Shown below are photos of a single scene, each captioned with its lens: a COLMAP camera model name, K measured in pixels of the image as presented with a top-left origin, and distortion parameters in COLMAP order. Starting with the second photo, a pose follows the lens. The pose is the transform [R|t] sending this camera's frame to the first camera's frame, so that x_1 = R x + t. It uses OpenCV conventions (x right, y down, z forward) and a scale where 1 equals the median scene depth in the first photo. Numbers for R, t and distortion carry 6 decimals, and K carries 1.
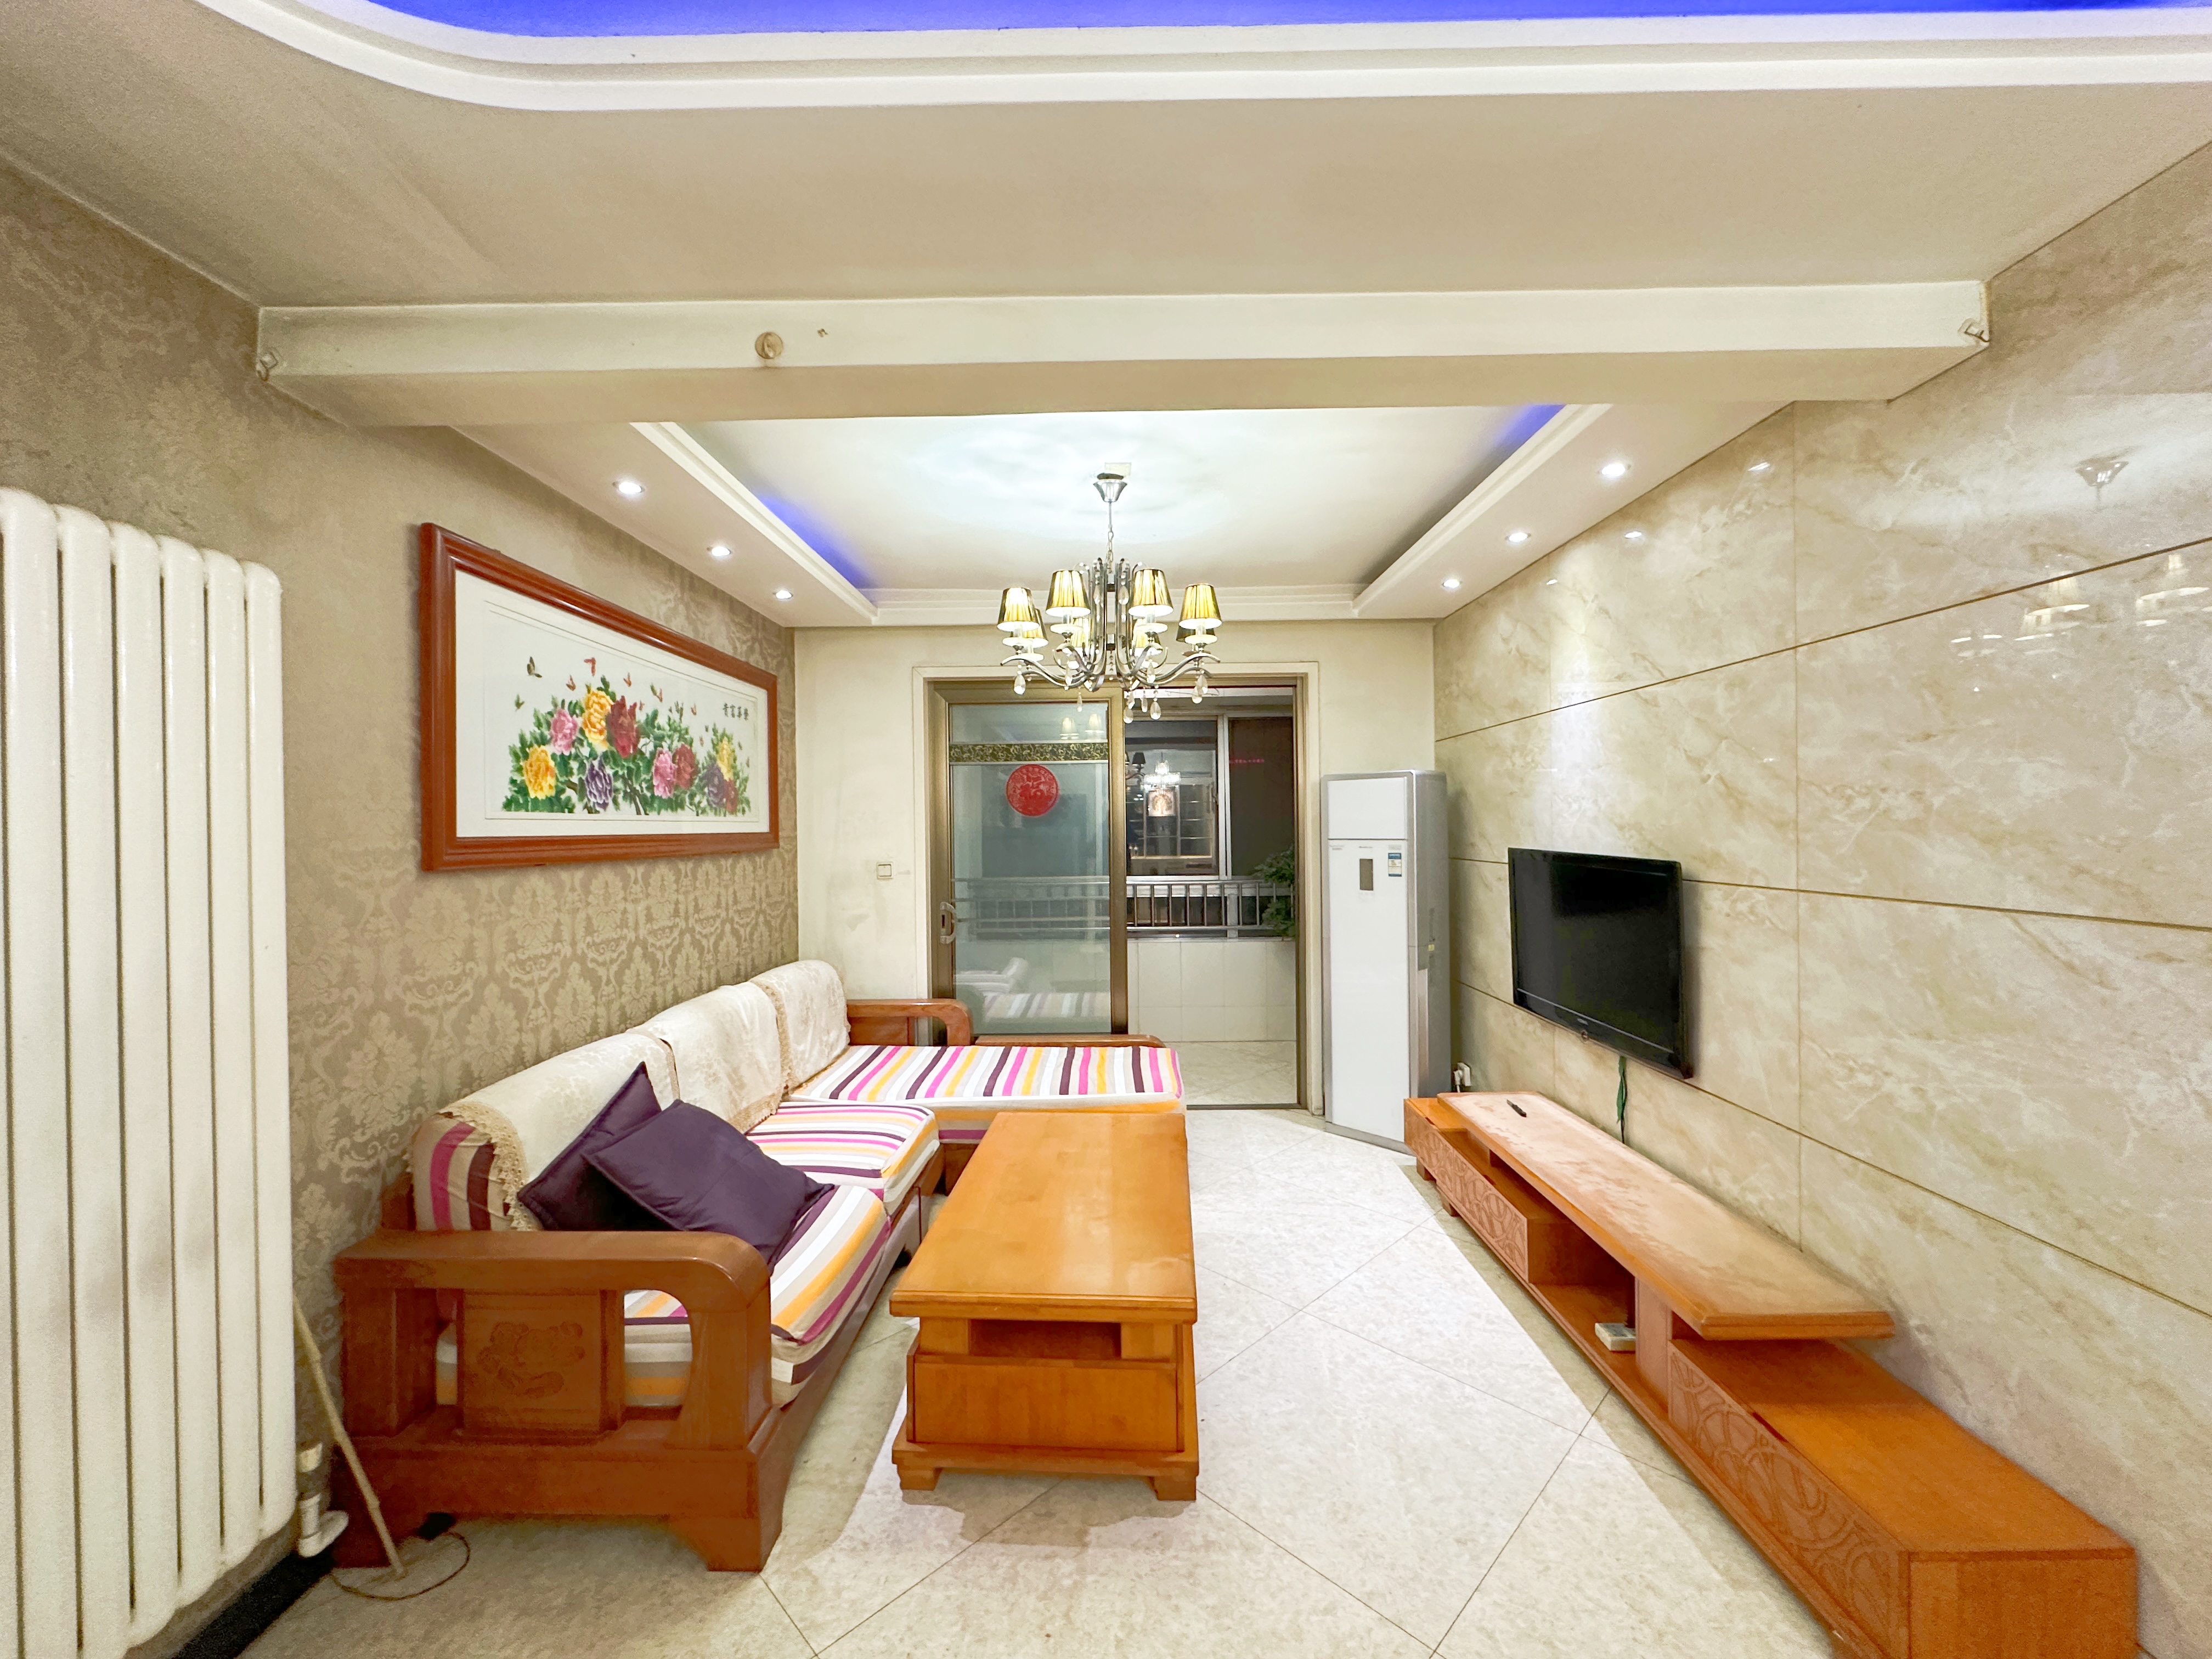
lens RADIAL K [[887.0, 0, 1101.9], [0, 887.0, 827.0], [0, 0, 1]] dist [-0.001229, -0.000005]
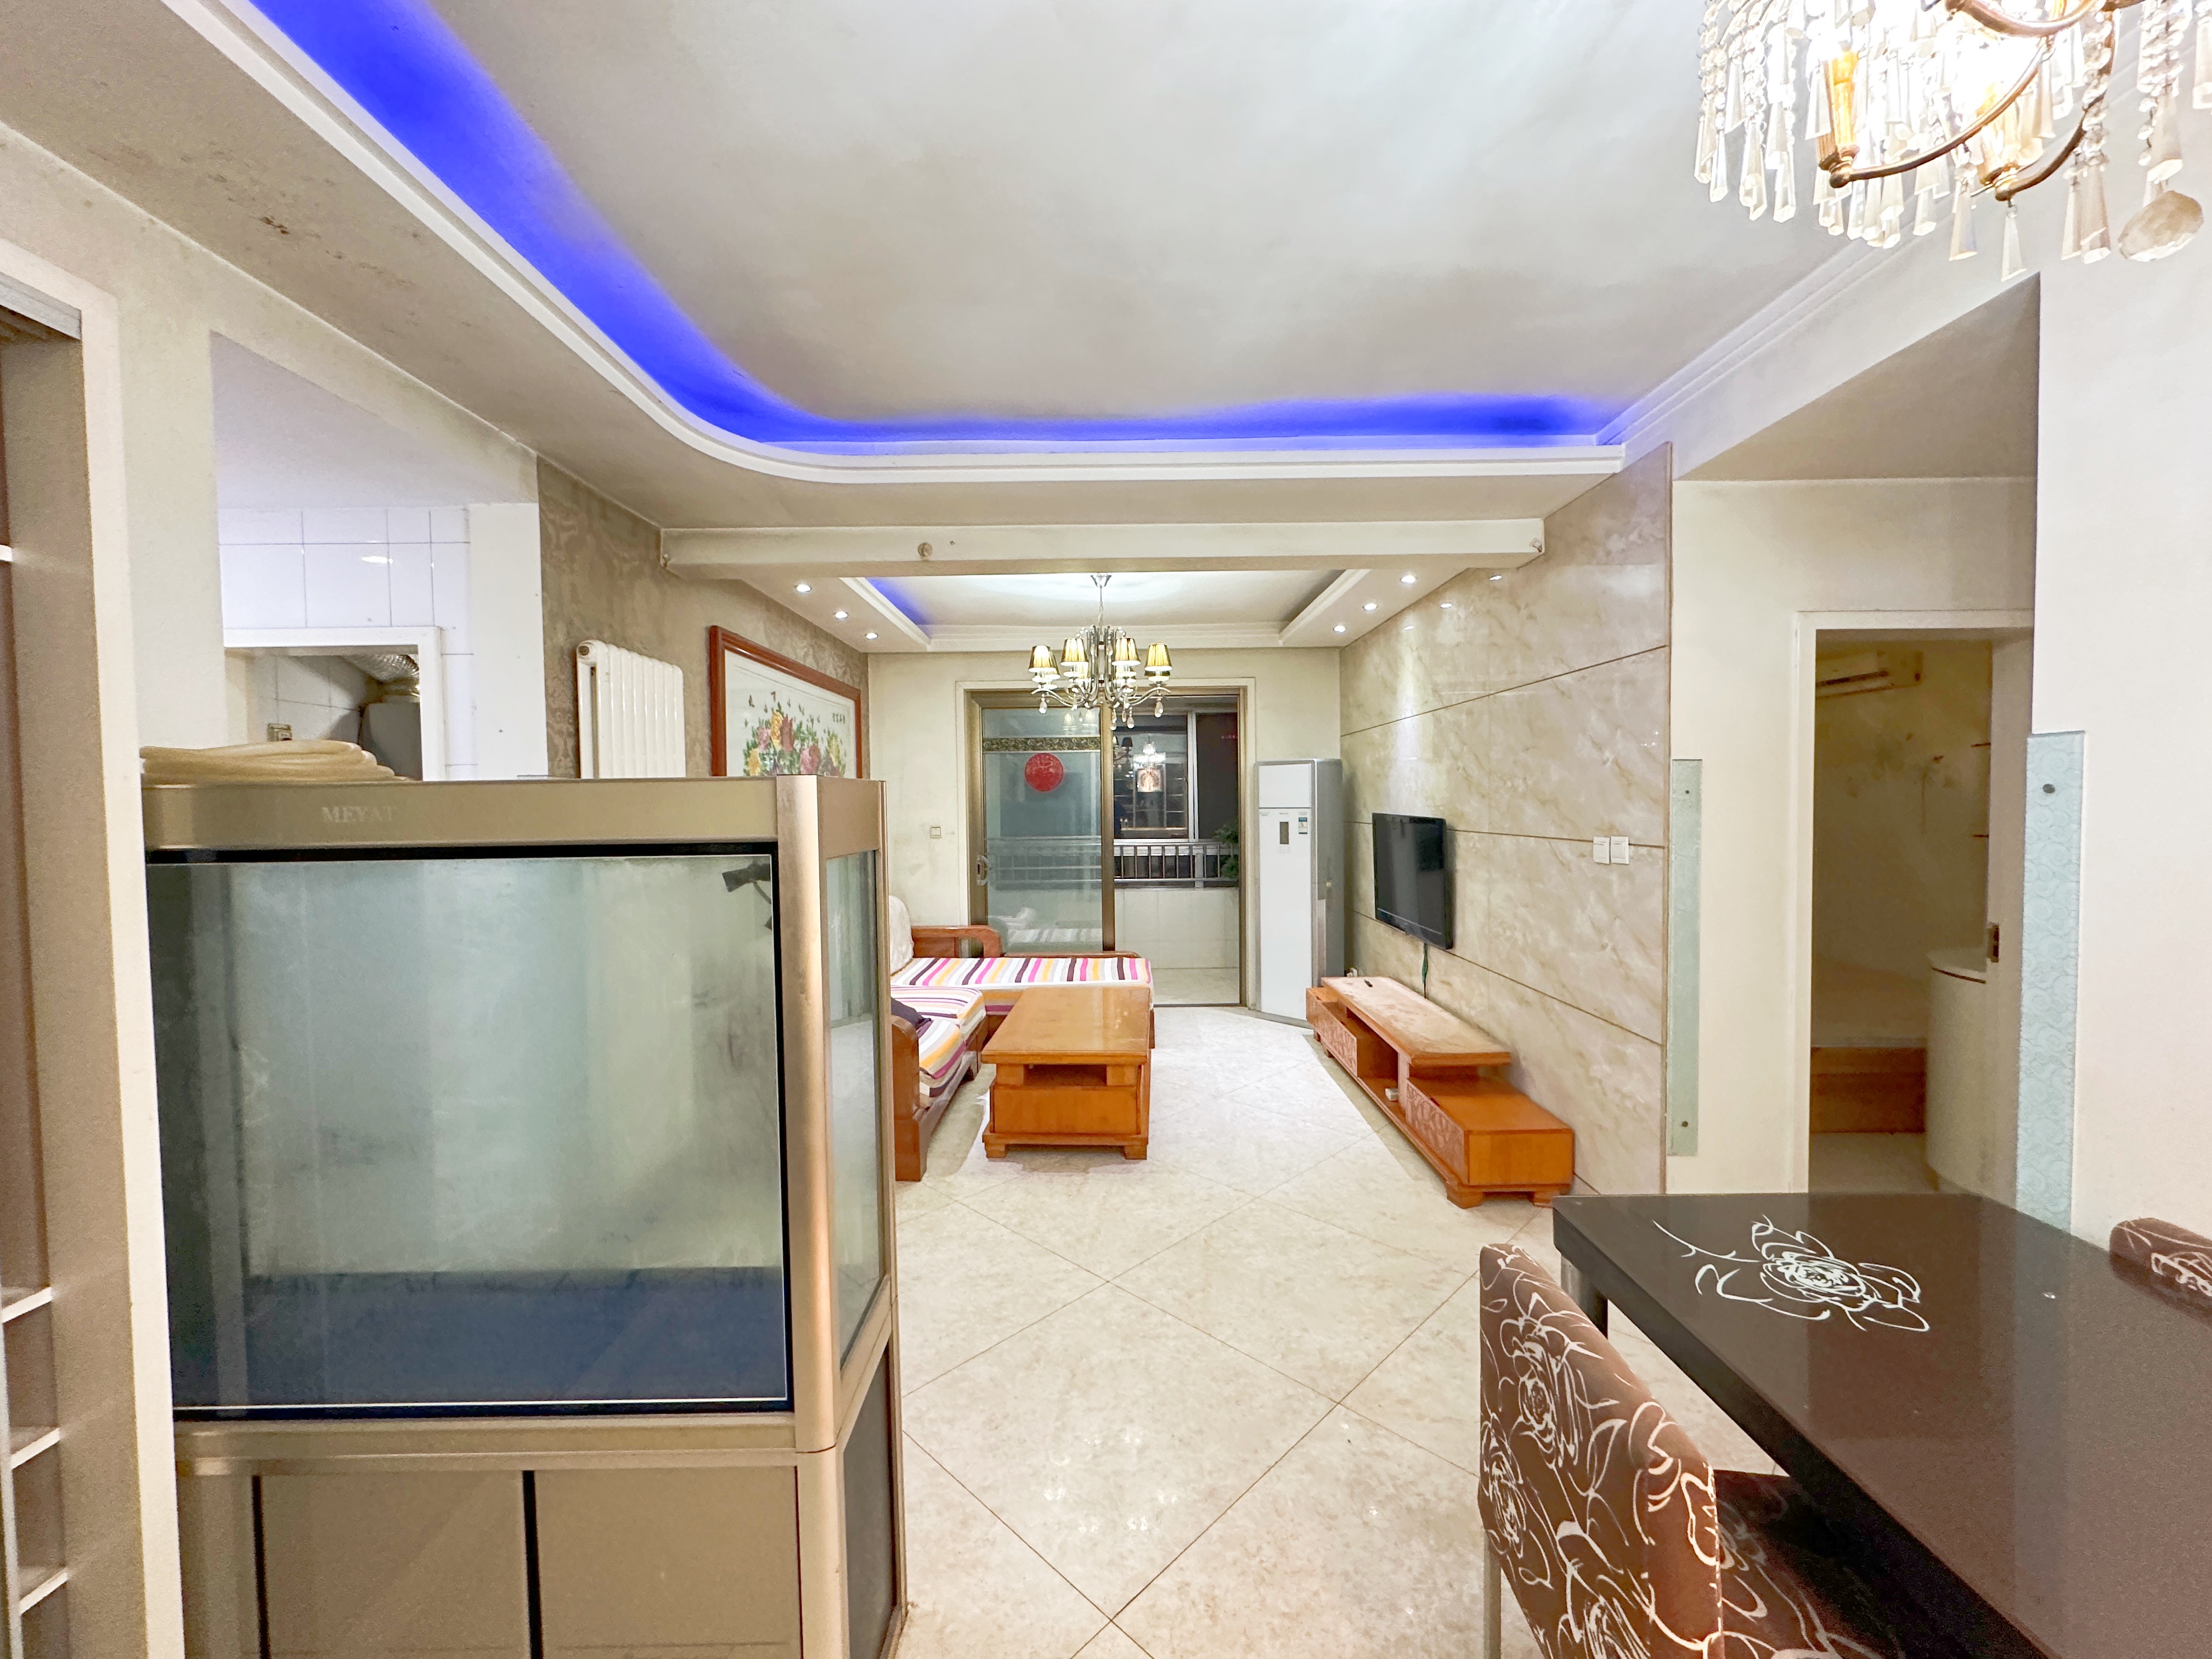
lens RADIAL K [[887.0, 0, 1109.7], [0, 887.0, 828.5], [0, 0, 1]] dist [-0.001229, -0.000005]
pose [[0.999869, -0.000746, 0.016179, -0.000690], [0.000280, 0.999586, 0.028757, 0.007512], [-0.016194, -0.028748, 0.999455, -0.508379]]
